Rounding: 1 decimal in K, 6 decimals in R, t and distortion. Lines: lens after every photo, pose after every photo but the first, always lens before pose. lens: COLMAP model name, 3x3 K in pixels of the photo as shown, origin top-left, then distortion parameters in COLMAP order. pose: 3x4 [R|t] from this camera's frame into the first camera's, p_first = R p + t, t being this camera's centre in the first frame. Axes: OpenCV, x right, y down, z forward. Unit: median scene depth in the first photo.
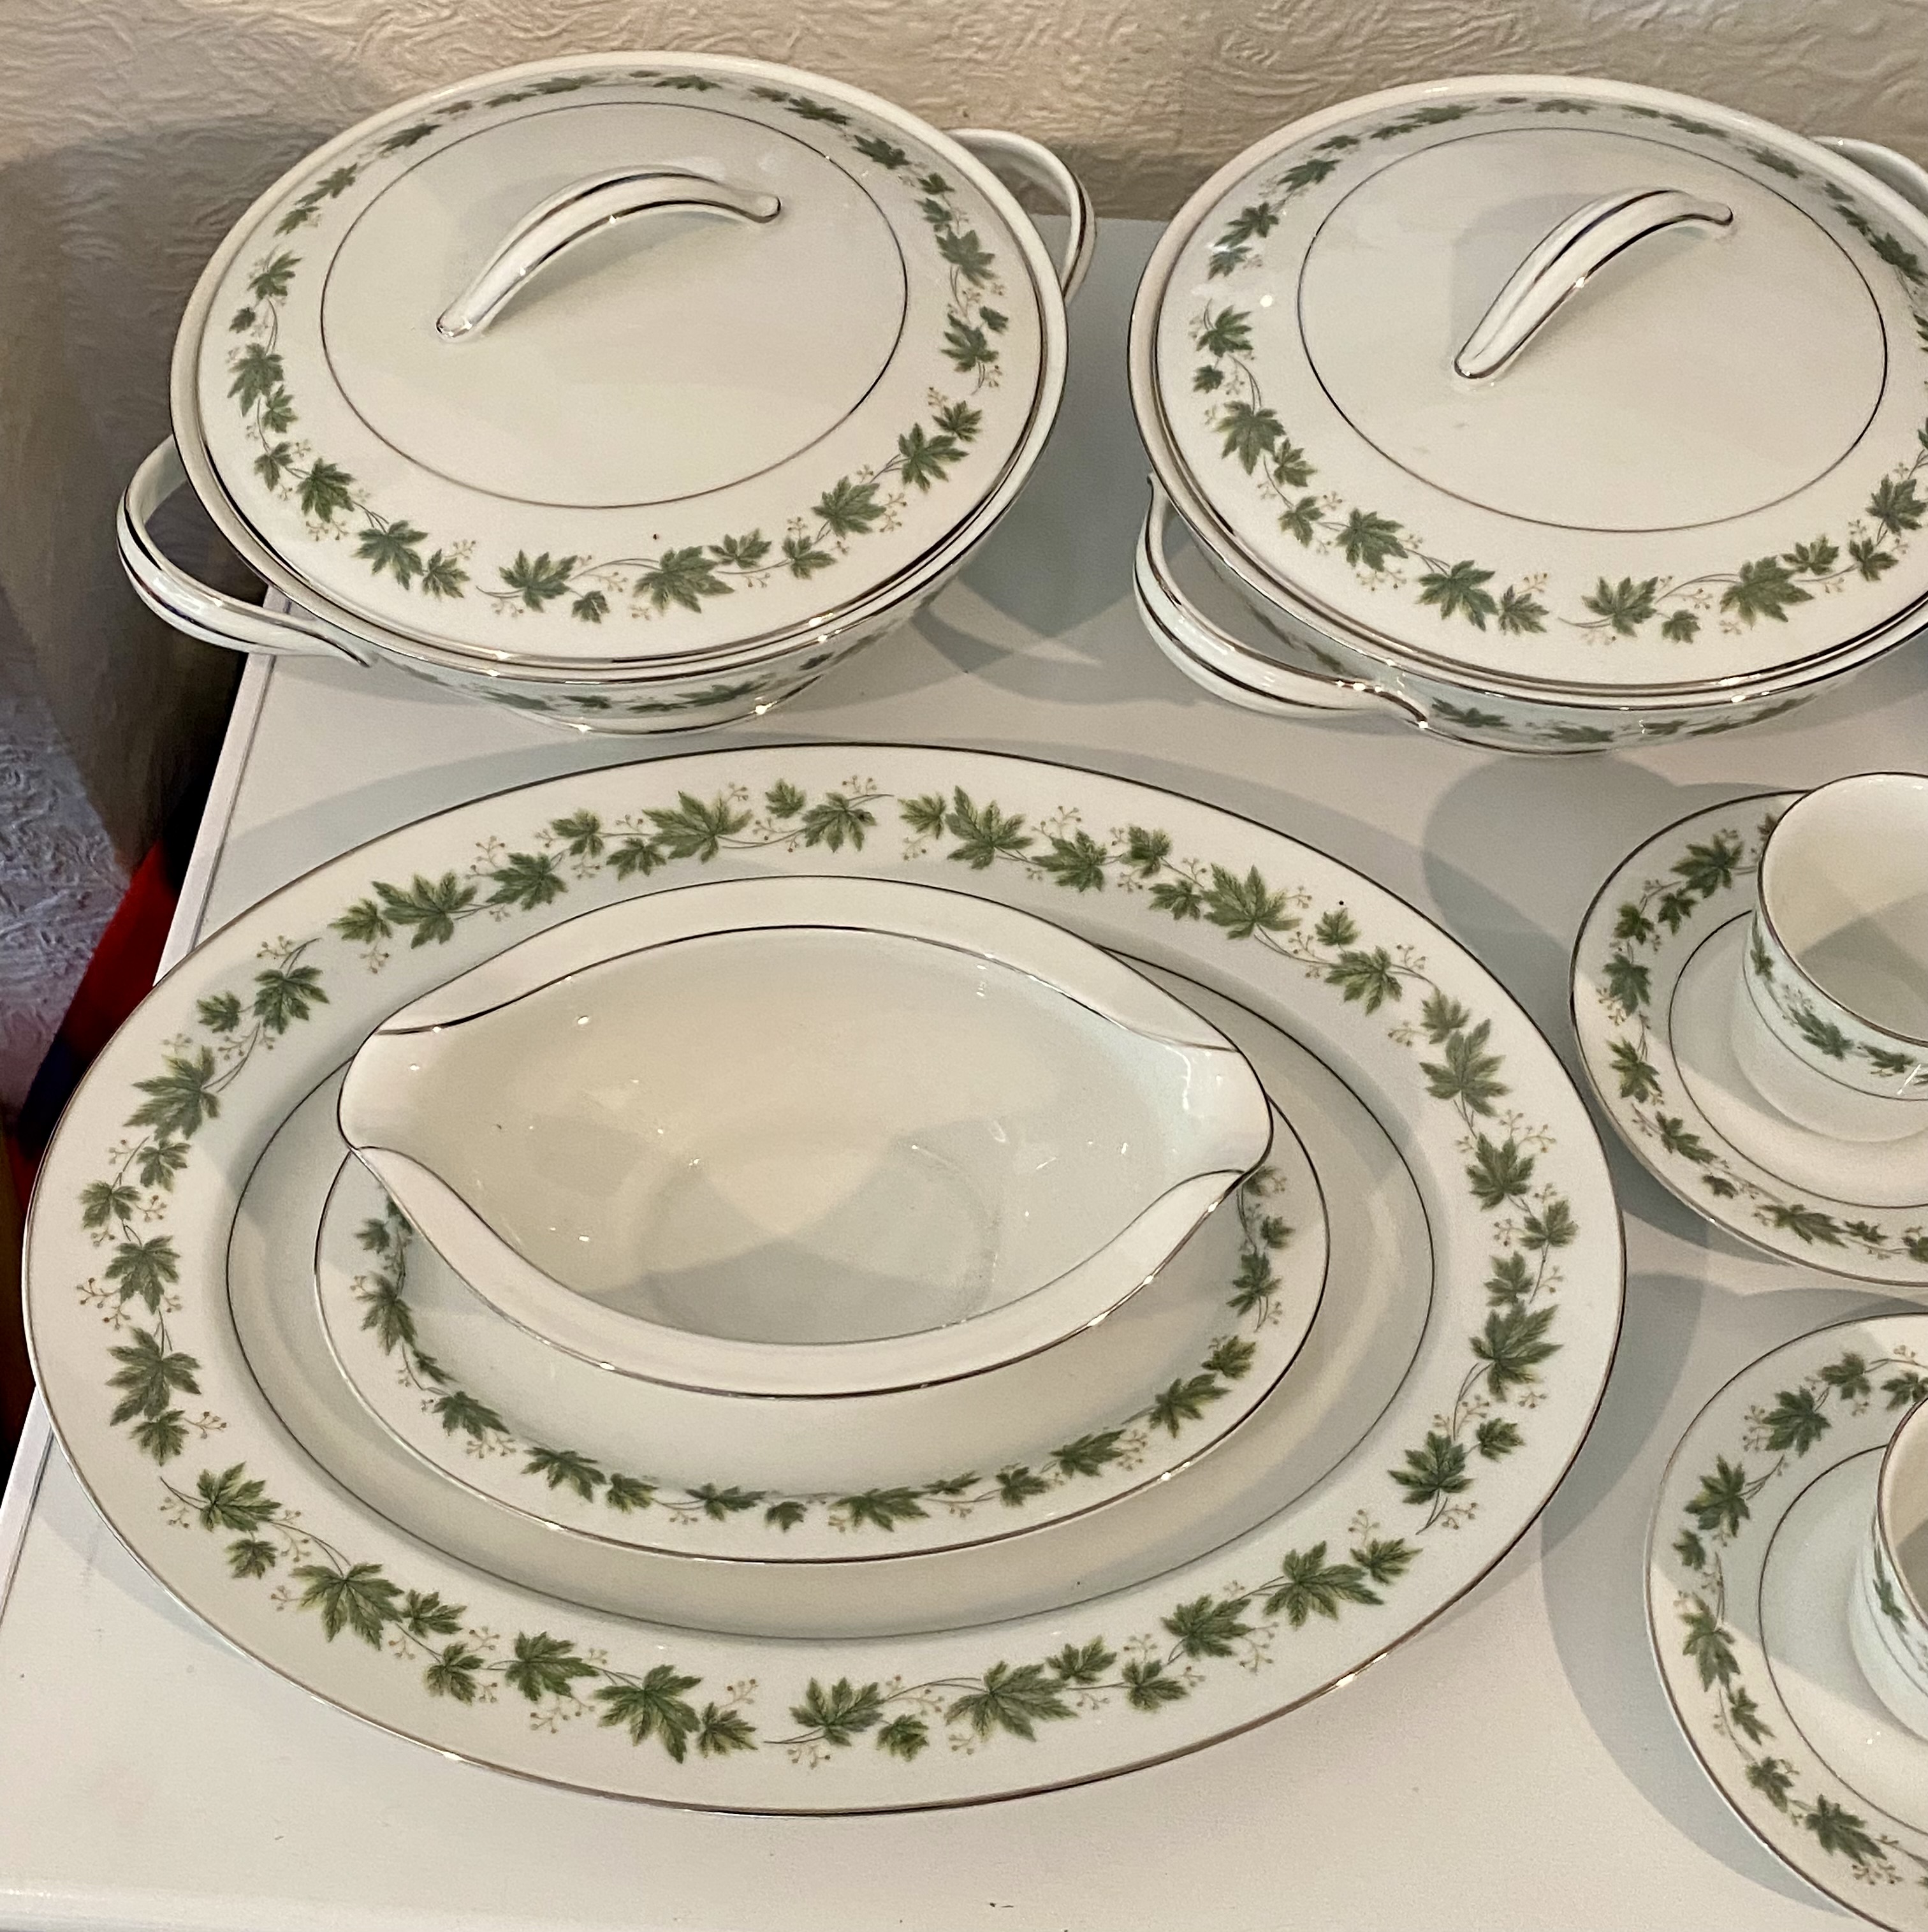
lens RADIAL K [[2655.1, 0, 1000.2], [0, 2655.1, 991.9], [0, 0, 1]] dist [0.209477, -0.666017]
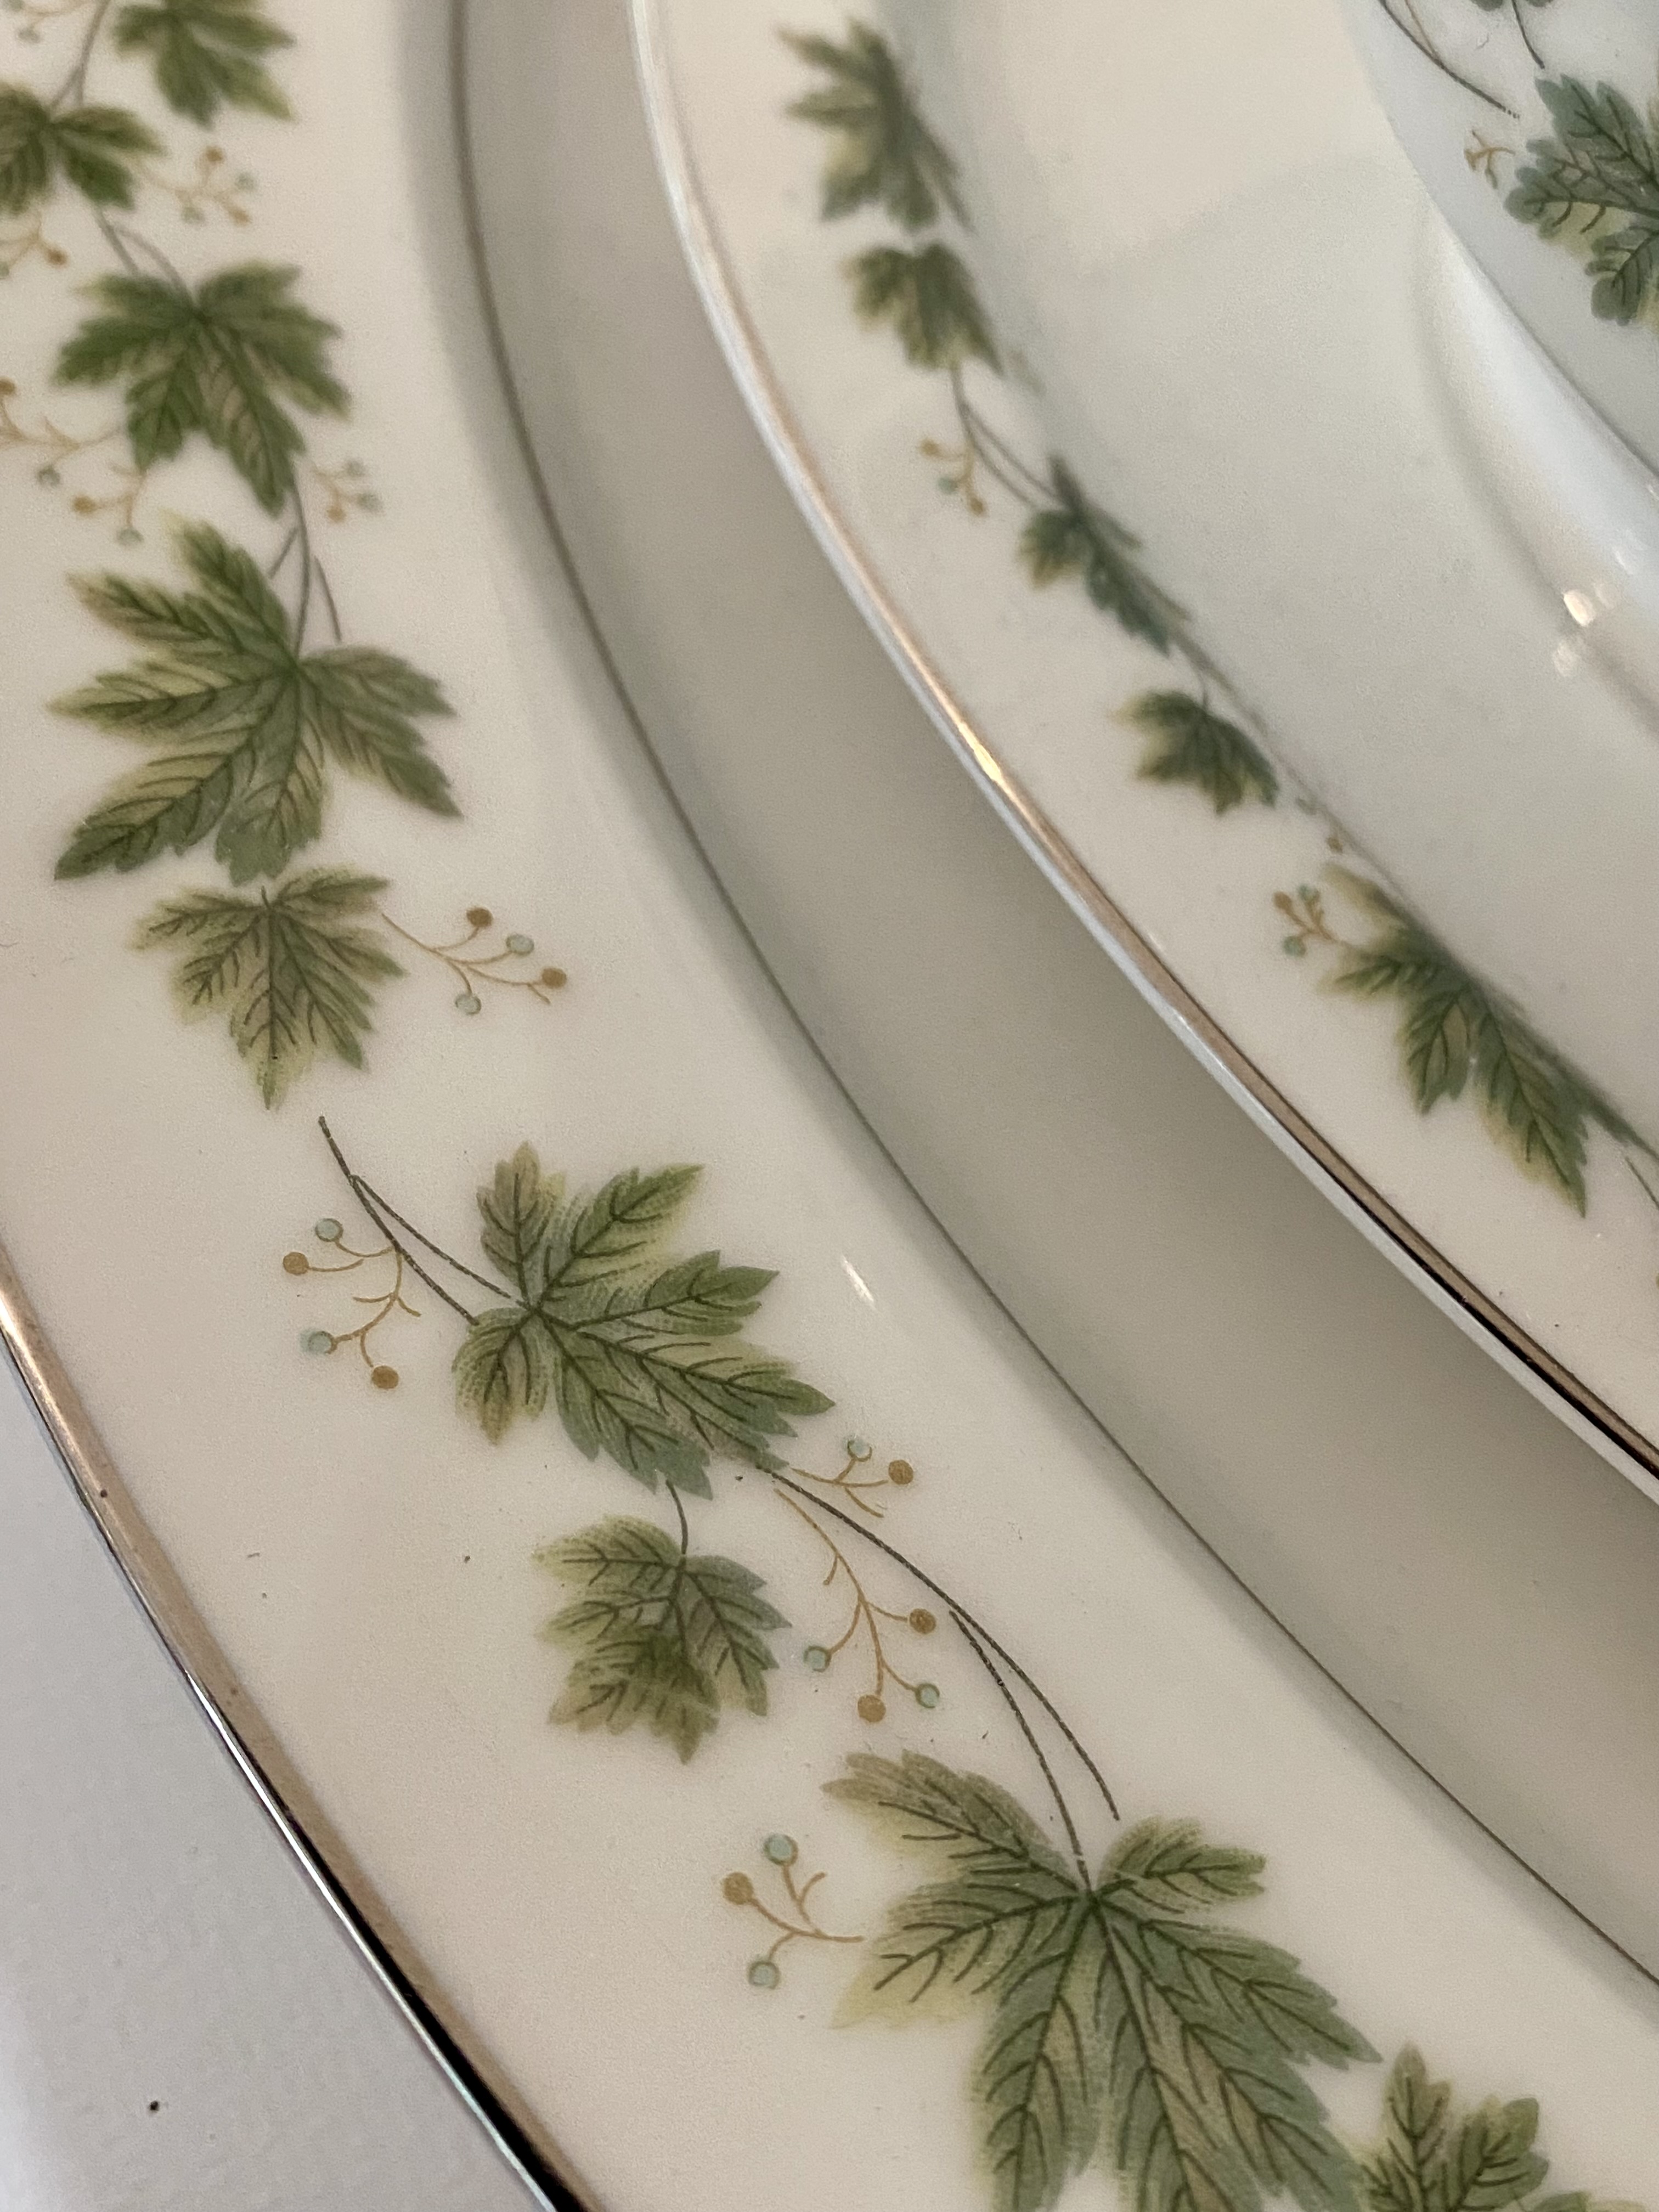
lens RADIAL K [[2440.7, 0, 829.5], [0, 2440.7, 1106.0], [0, 0, 1]] dist [0.126854, -0.501964]
pose [[0.537444, 0.757166, -0.371286, 0.007892], [-0.744023, 0.632995, 0.213884, 0.176341], [0.396968, 0.161295, 0.903549, 0.721271]]
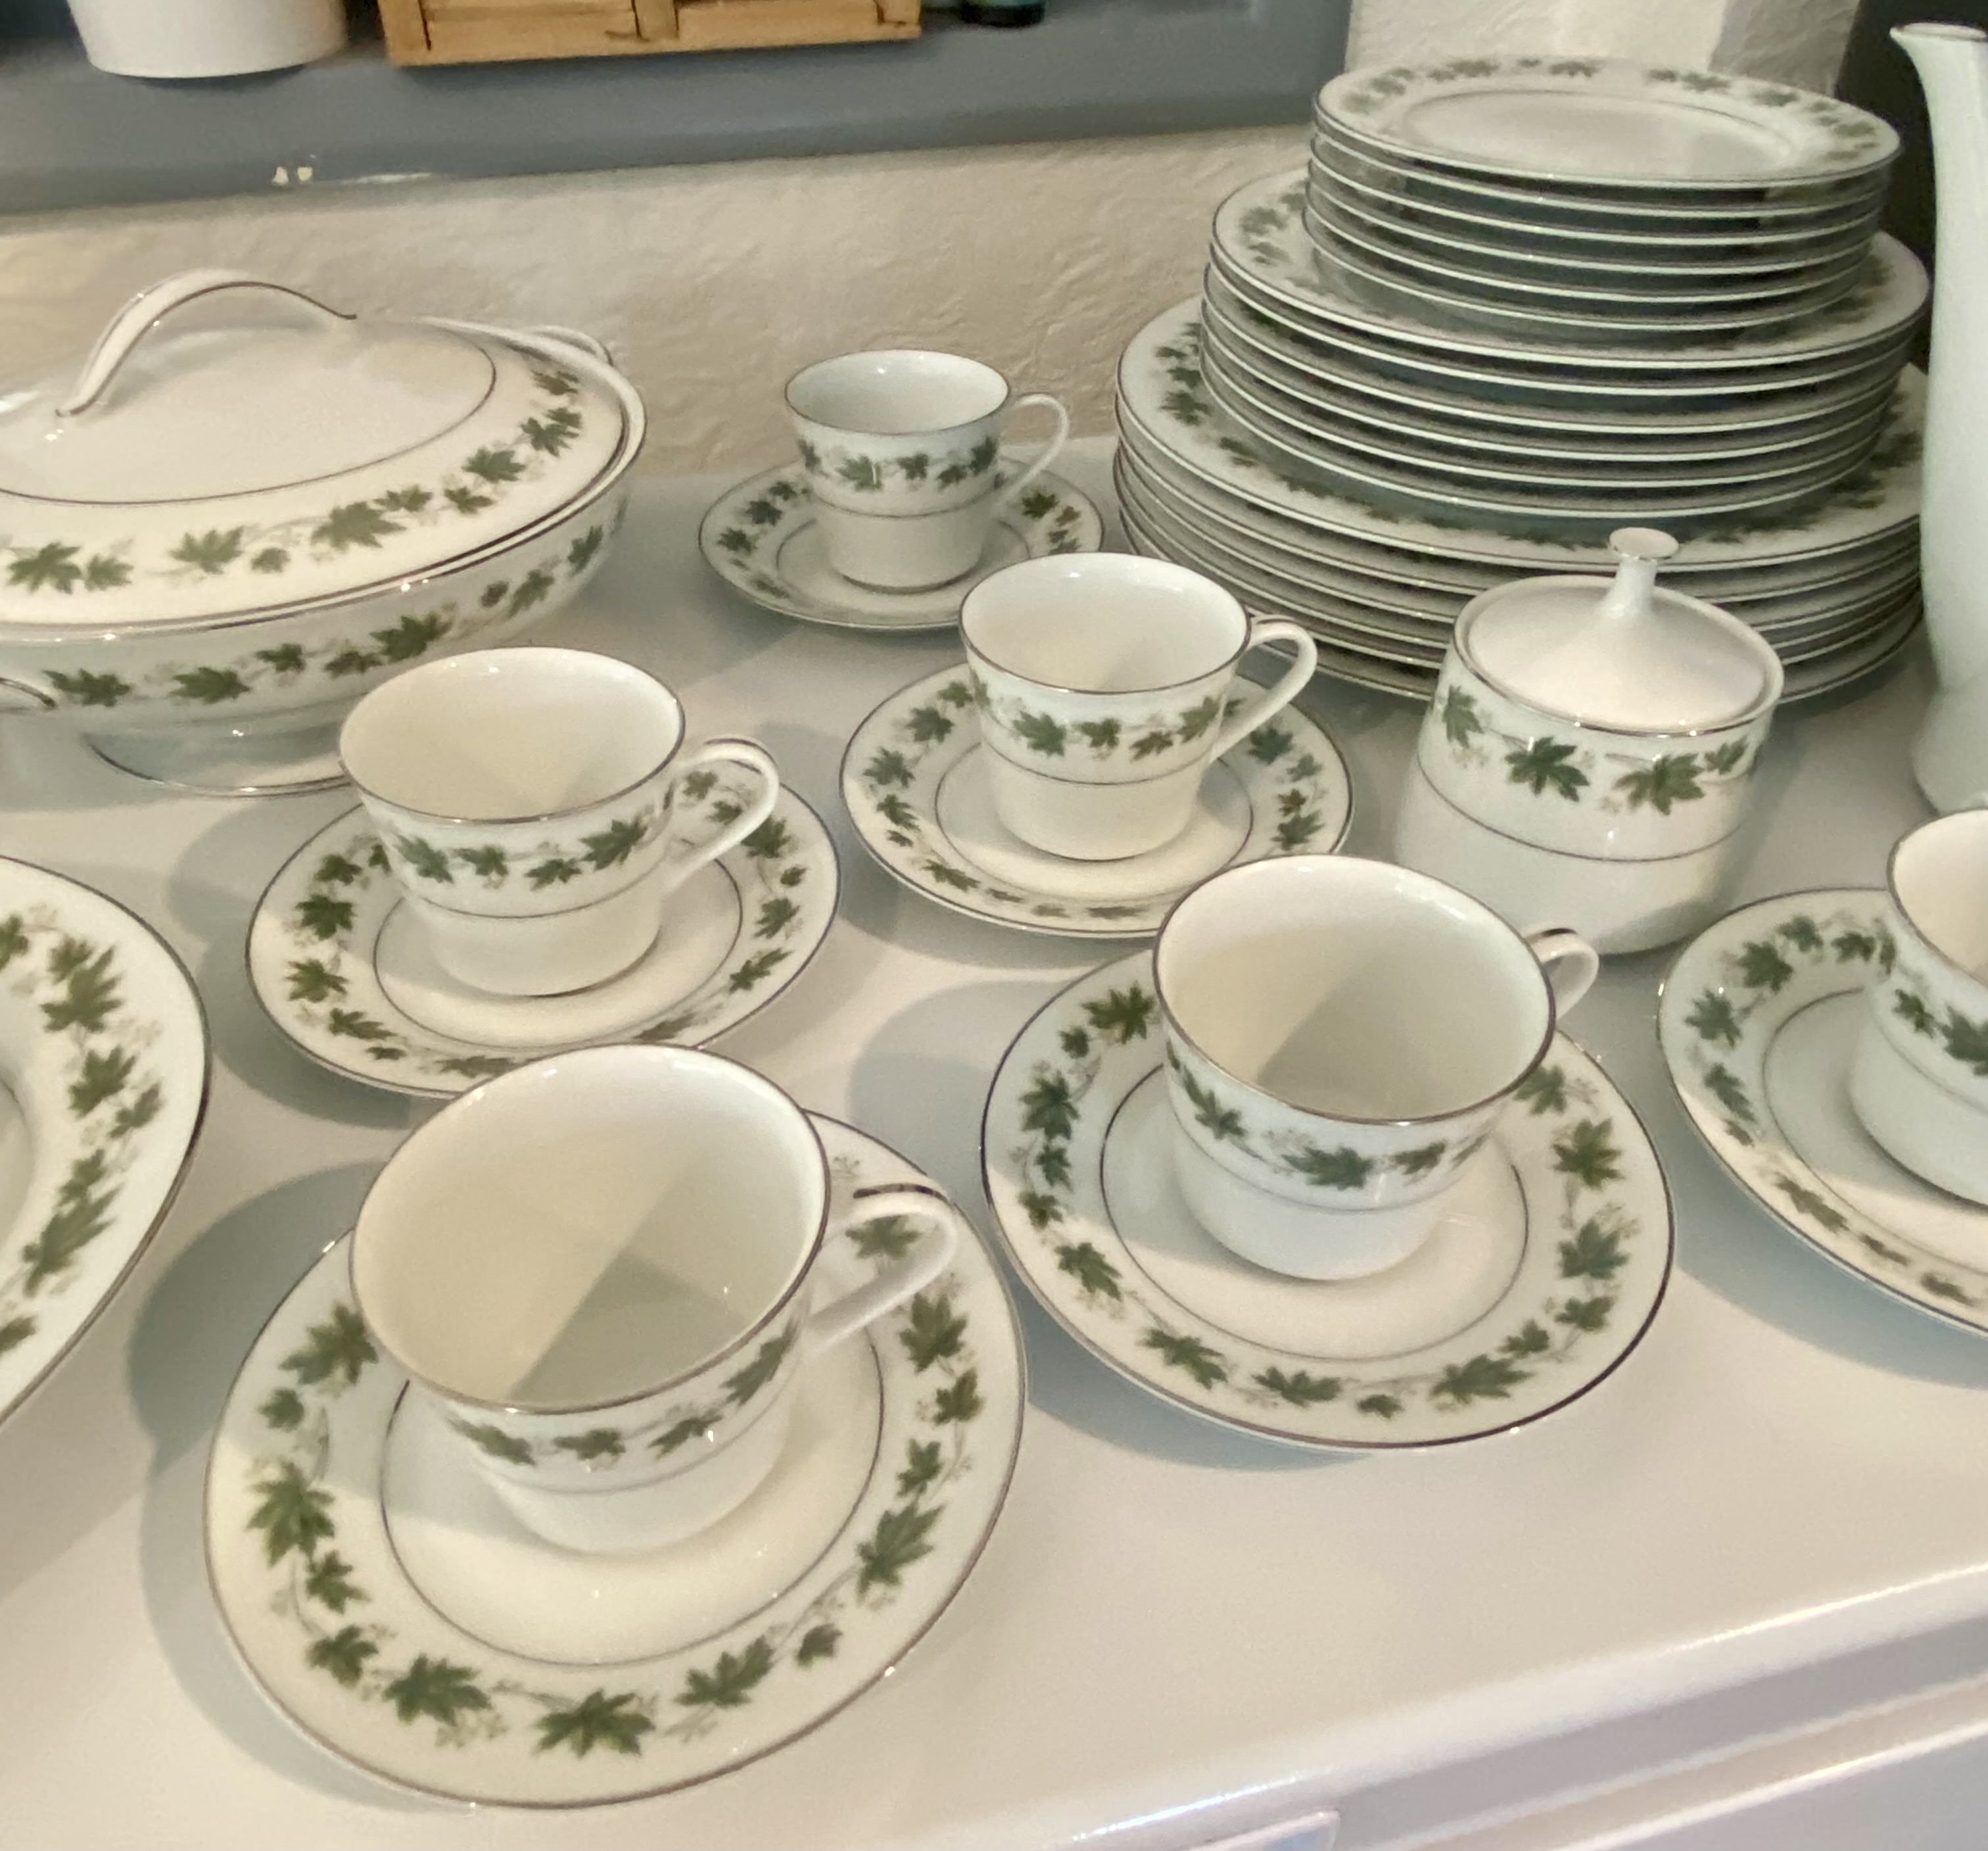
lens RADIAL K [[1591.3, 0, 1011.5], [0, 1591.3, 911.7], [0, 0, 1]] dist [0.103199, -0.138926]
pose [[0.950438, -0.201594, 0.236702, 0.355632], [0.263527, 0.926323, -0.269218, 0.240326], [-0.164989, 0.318252, 0.933538, 0.411715]]
